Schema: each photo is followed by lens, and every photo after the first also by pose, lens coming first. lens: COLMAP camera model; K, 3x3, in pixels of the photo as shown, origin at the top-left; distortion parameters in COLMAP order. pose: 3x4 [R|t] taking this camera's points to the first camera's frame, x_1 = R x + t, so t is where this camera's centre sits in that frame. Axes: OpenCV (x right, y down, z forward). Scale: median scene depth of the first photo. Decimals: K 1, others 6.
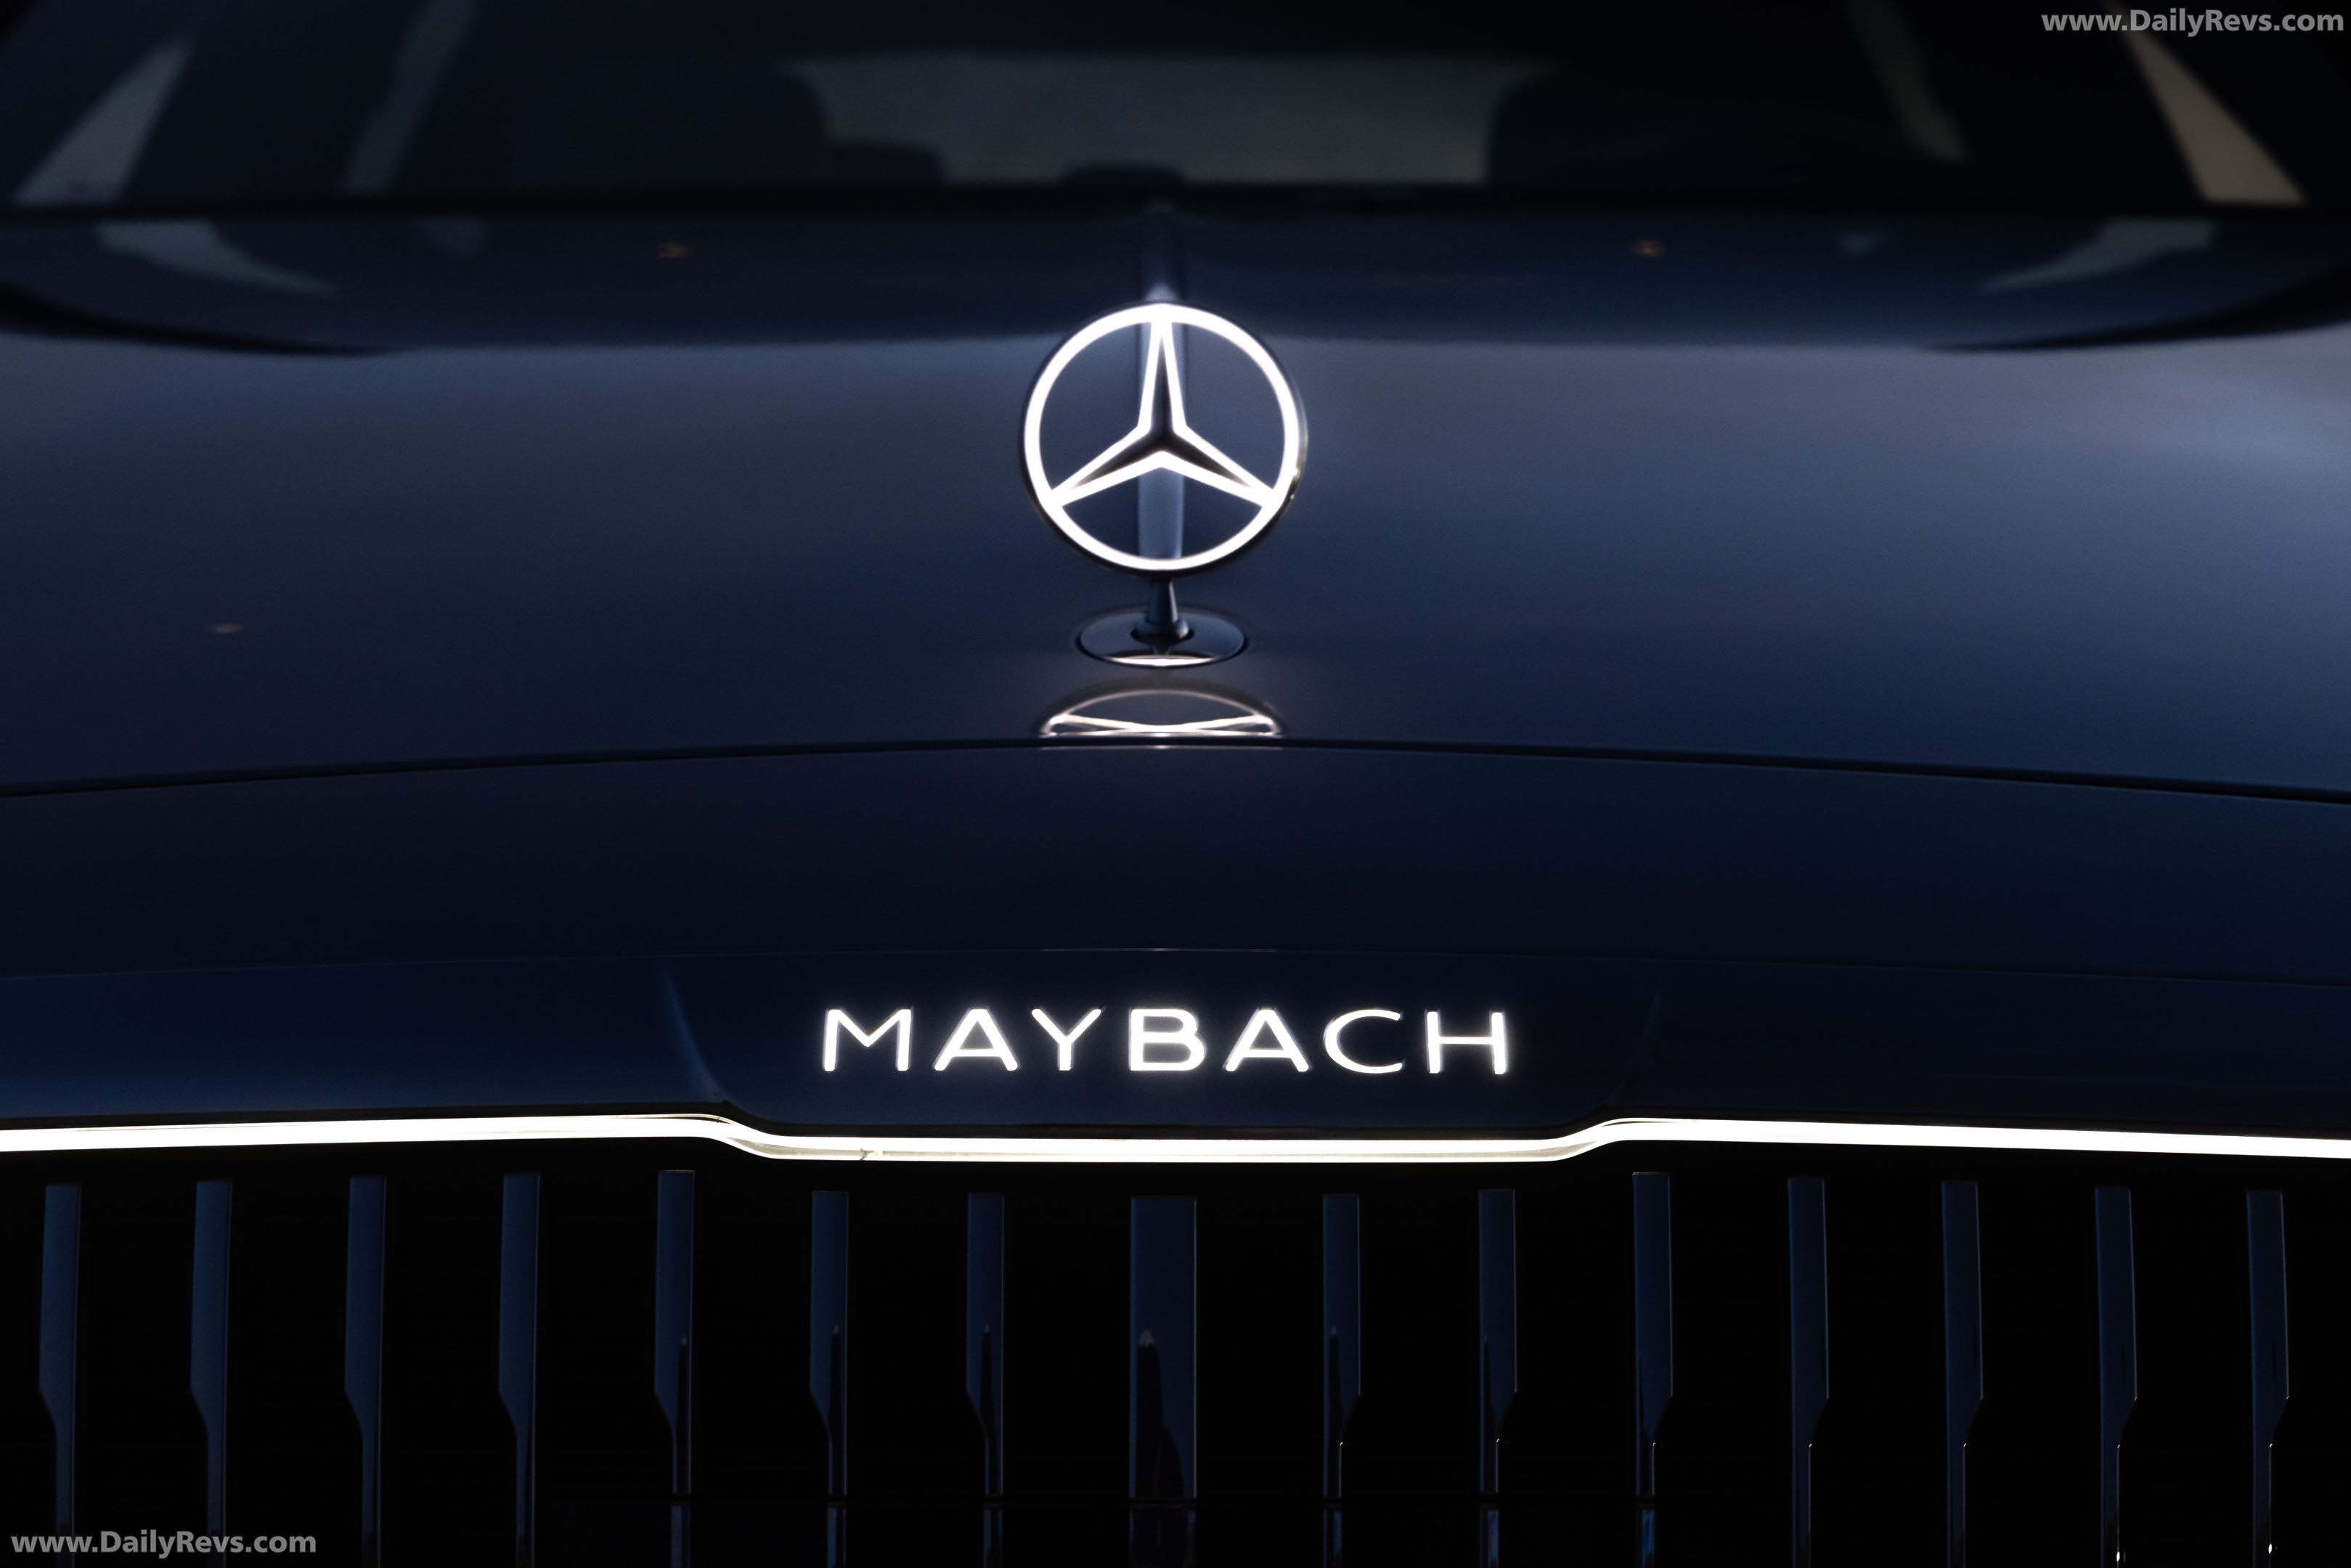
lens RADIAL K [[4744.2, 0, 1175.5], [0, 4744.2, 784.0], [0, 0, 1]] dist [0.017330, 0.075837]
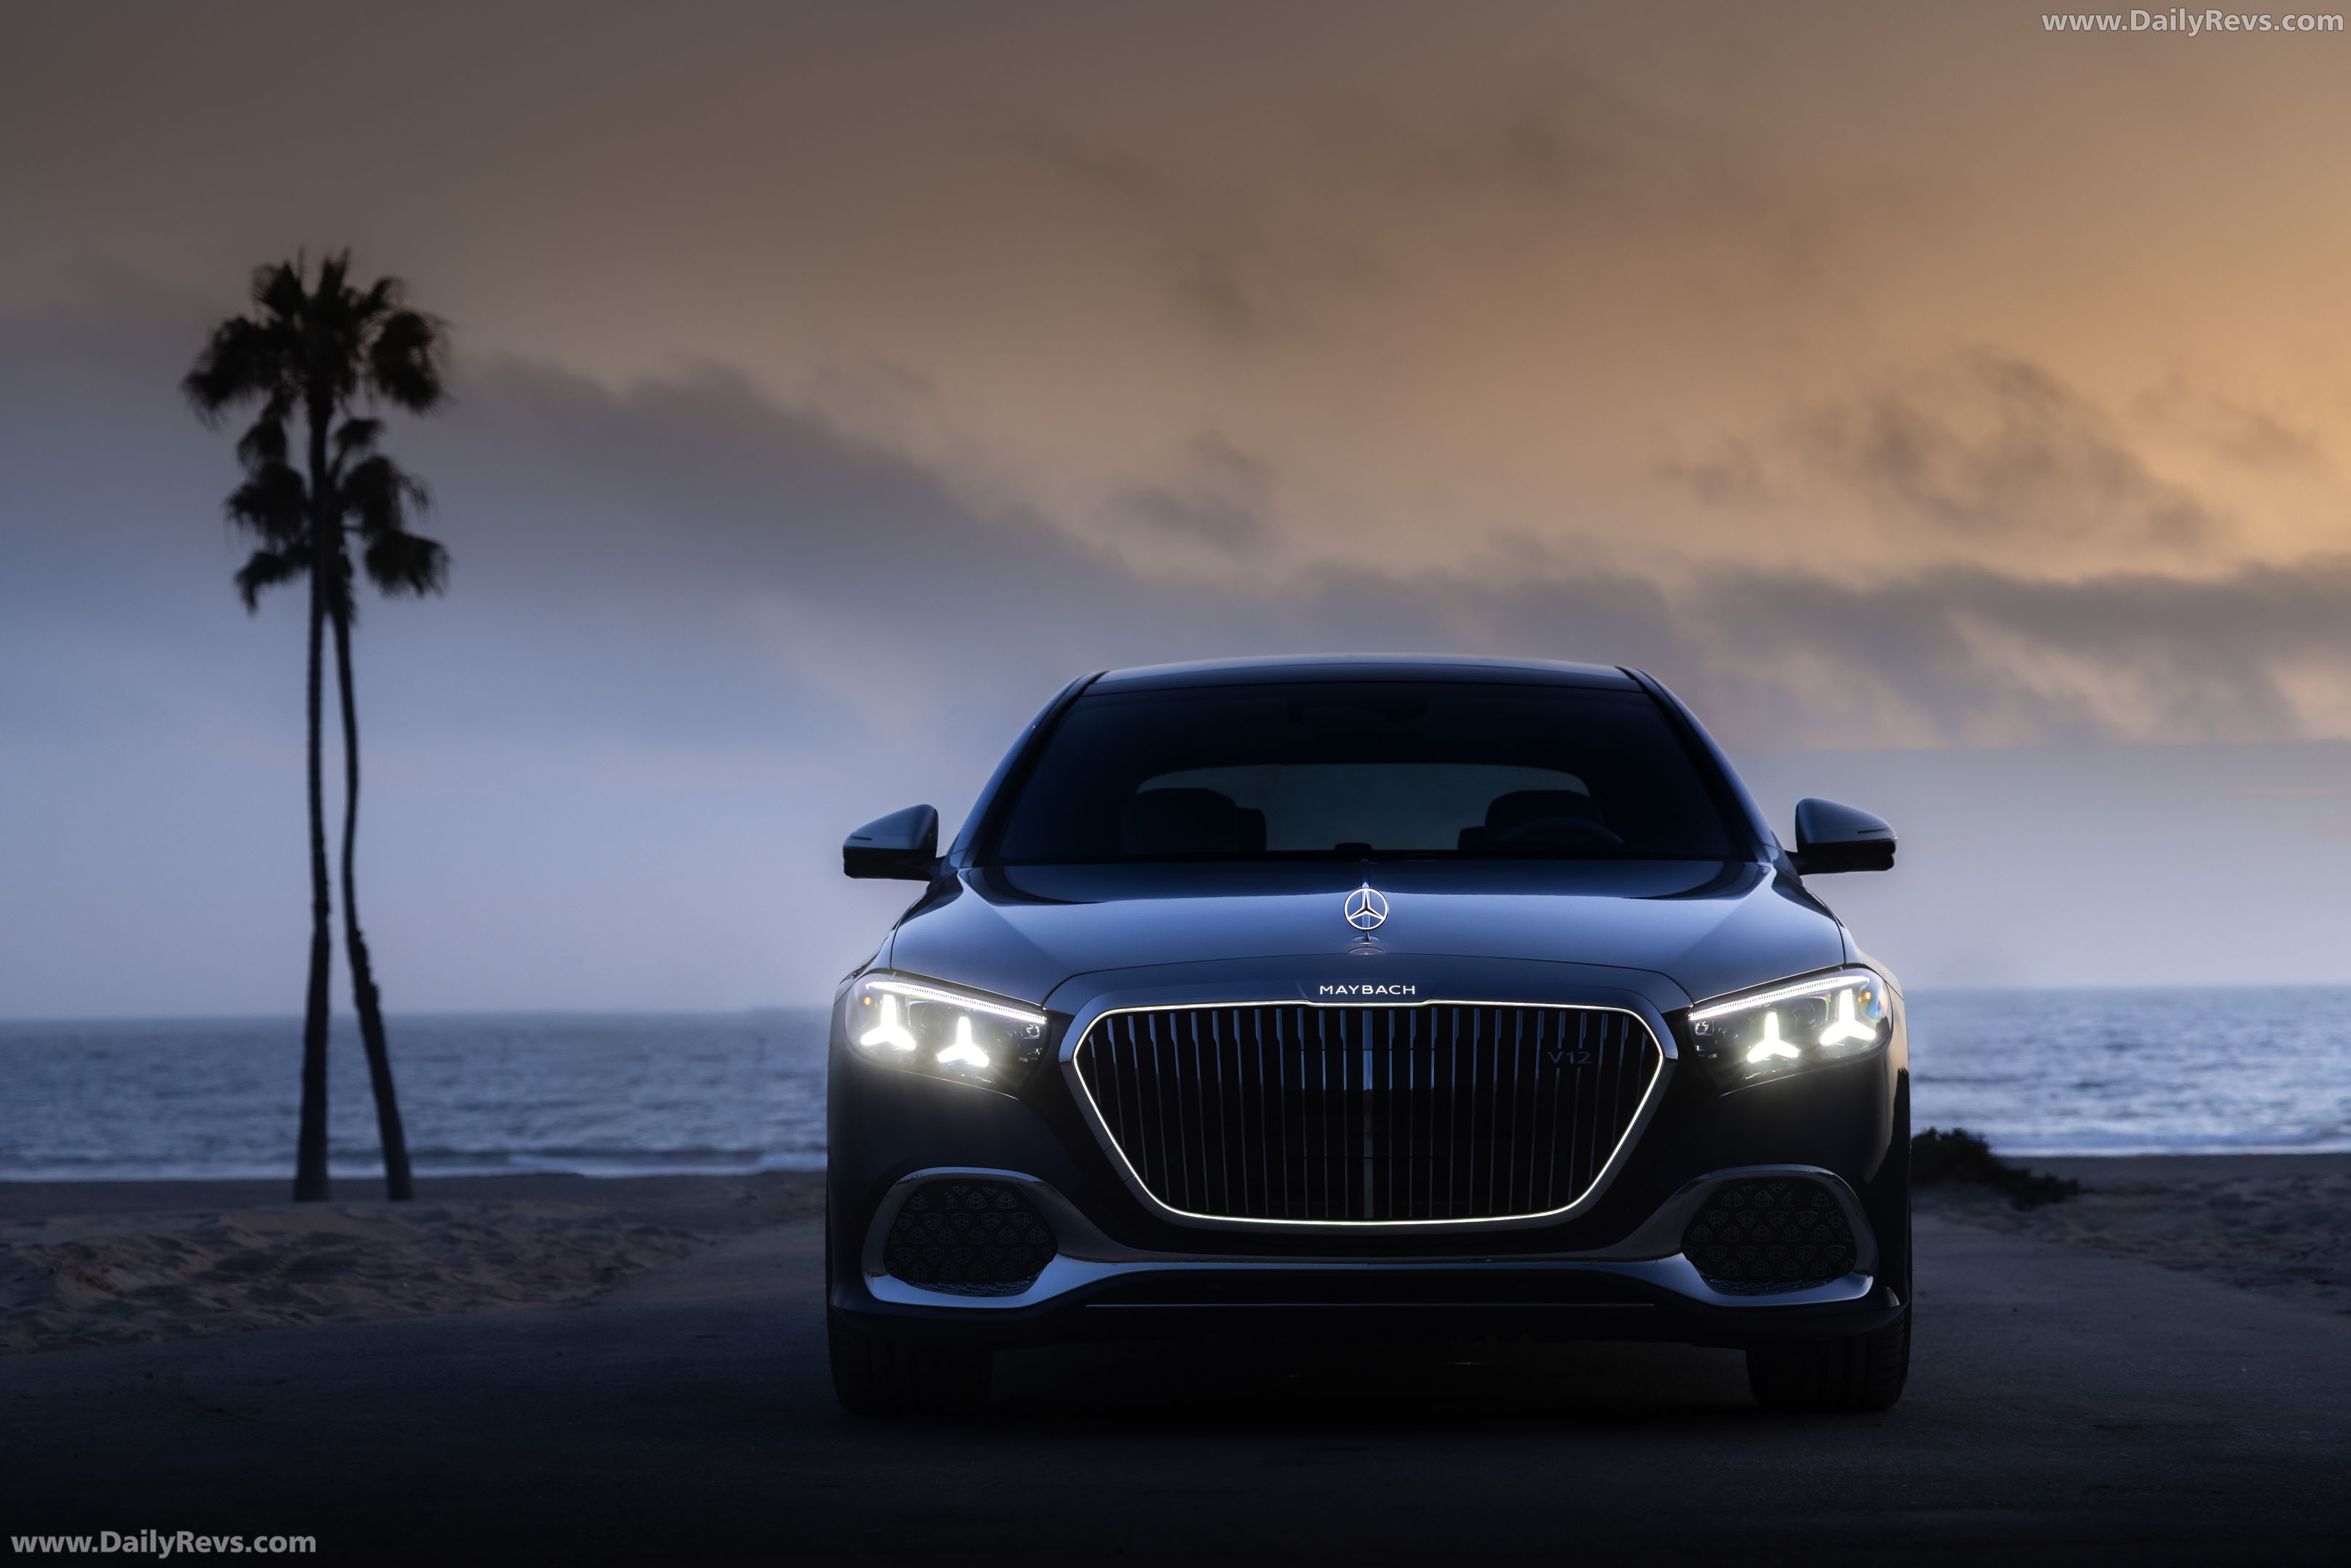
lens RADIAL K [[5326.0, 0, 1183.1], [0, 5326.0, 871.8], [0, 0, 1]] dist [0.030210, 0.431398]
pose [[0.999387, -0.006725, -0.034343, -0.002951], [0.003279, 0.995039, -0.099430, 0.683361], [0.034842, 0.099256, 0.994452, -7.126420]]
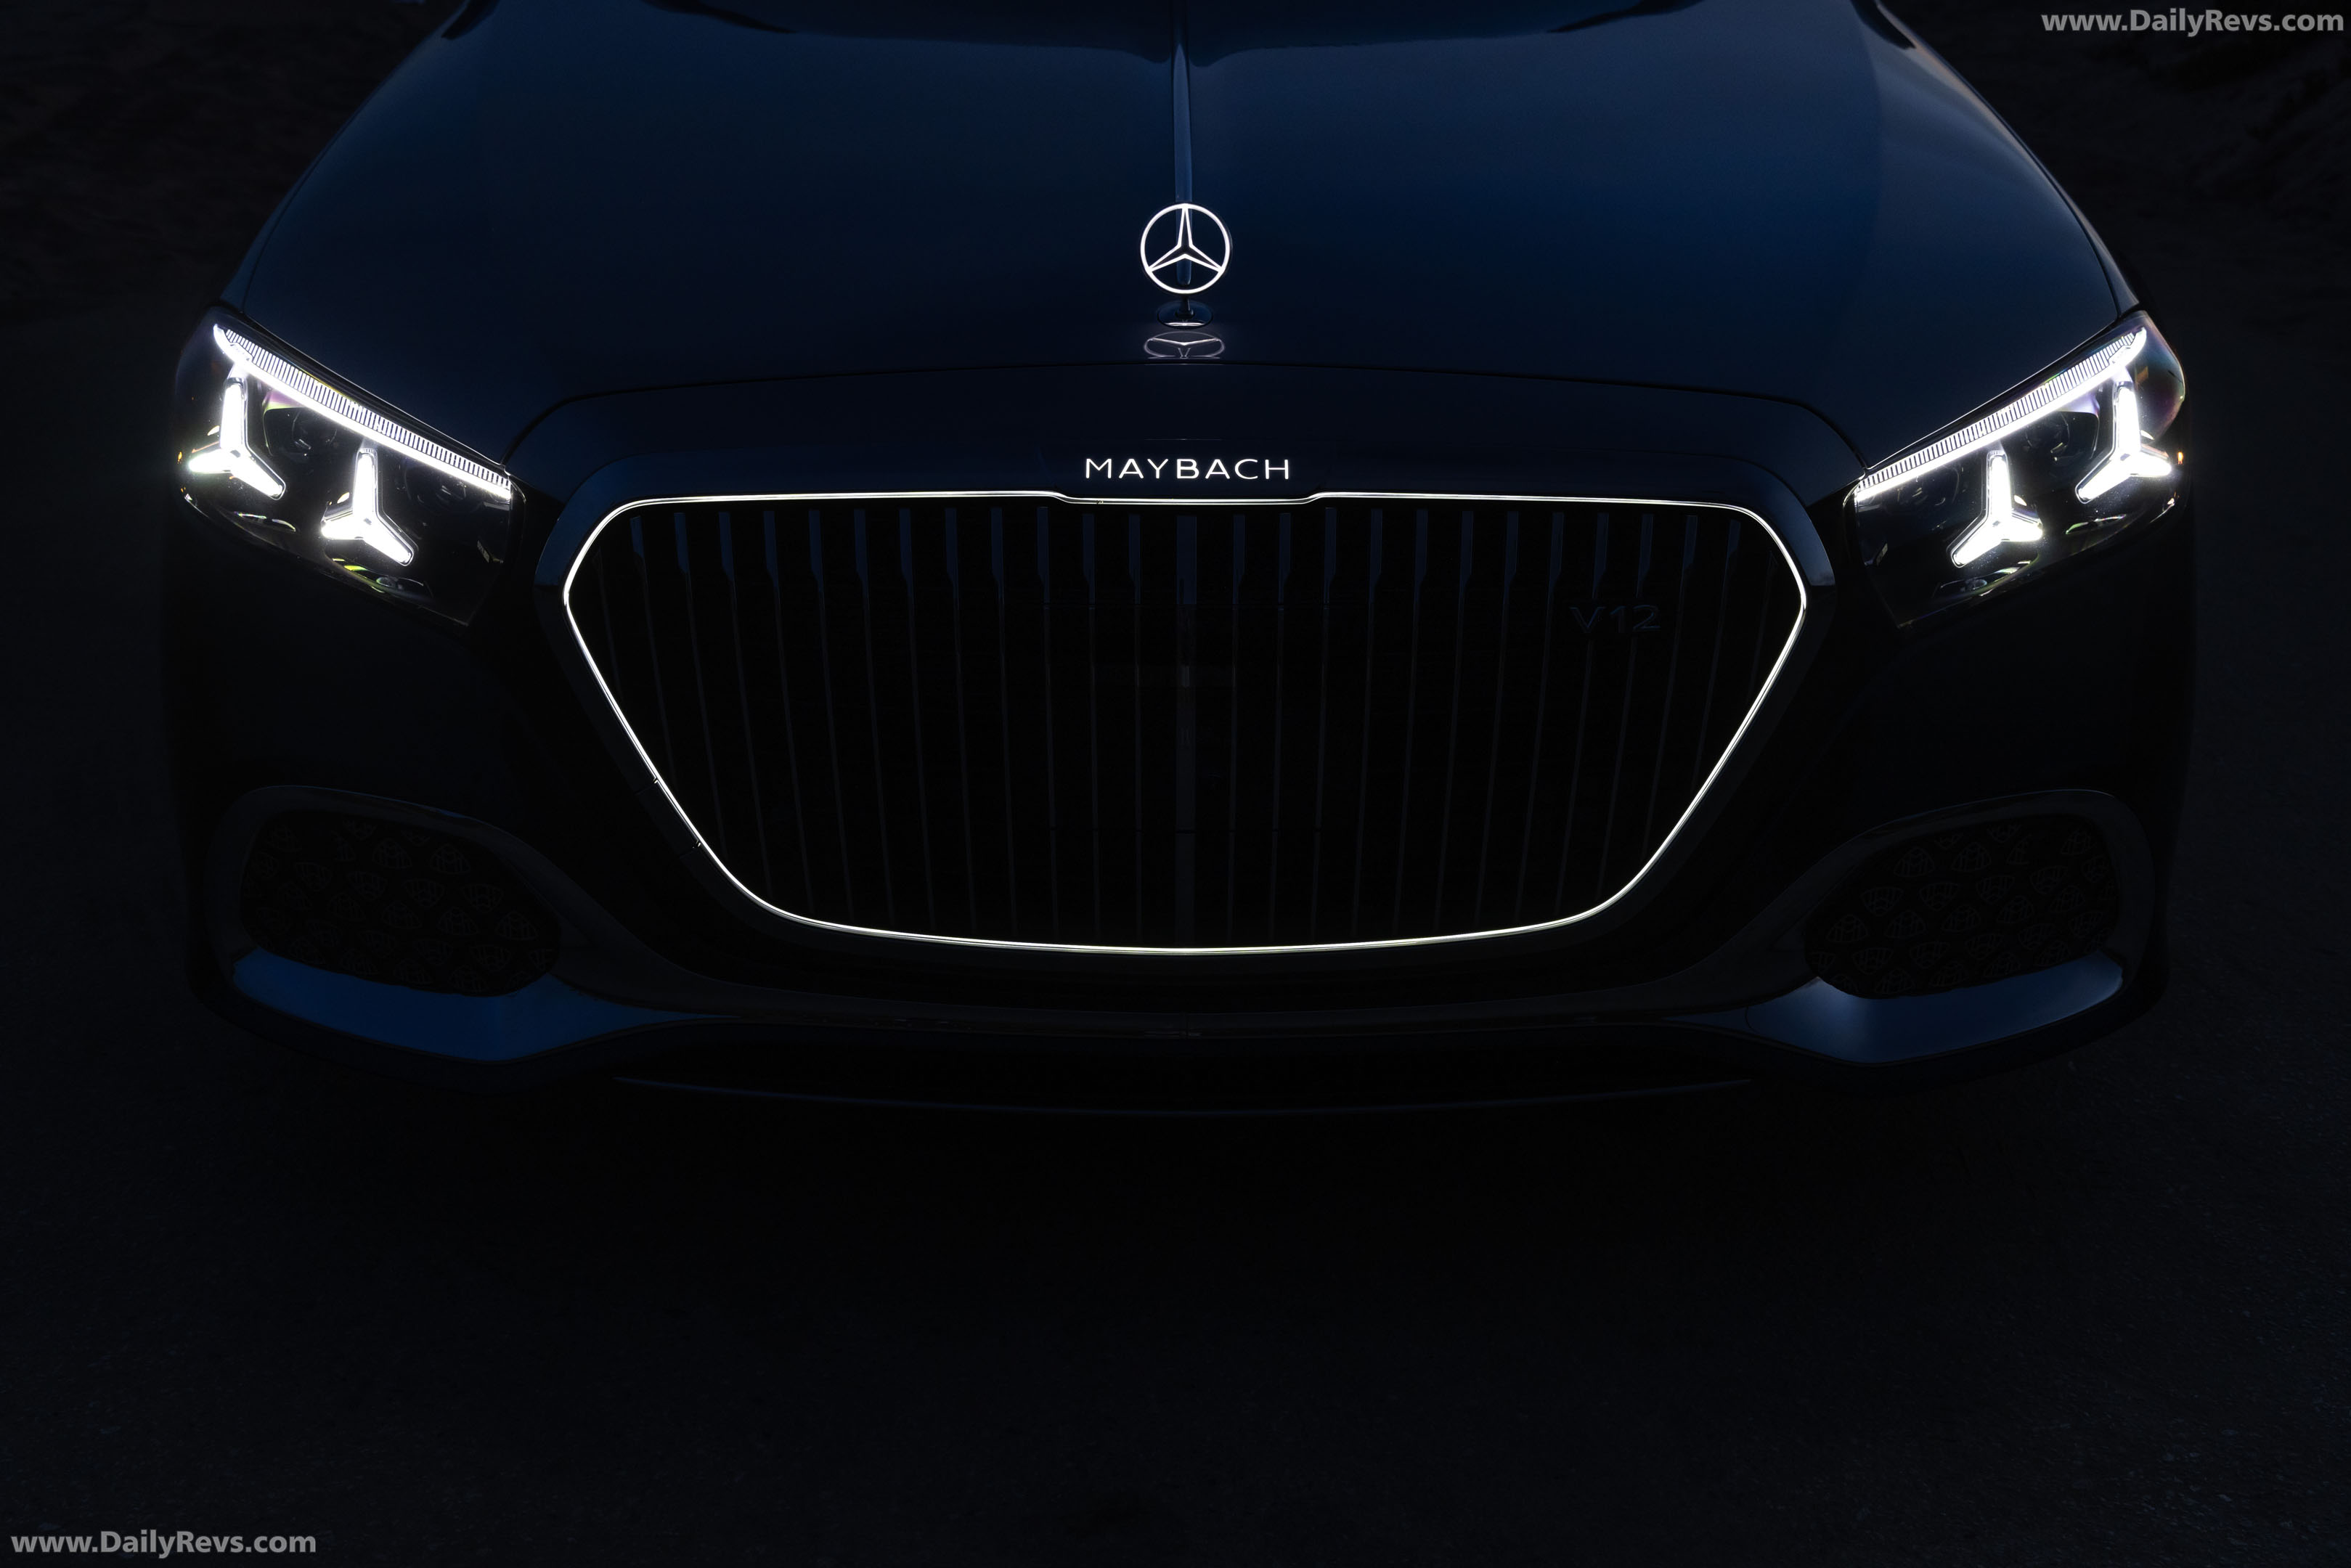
lens RADIAL K [[3119.4, 0, 1175.5], [0, 3119.4, 784.0], [0, 0, 1]] dist [0.007299, -0.019277]
pose [[0.999989, 0.002389, 0.004074, -0.018996], [-0.003396, 0.963149, 0.268947, -0.324803], [-0.003281, -0.268958, 0.963146, -1.186881]]
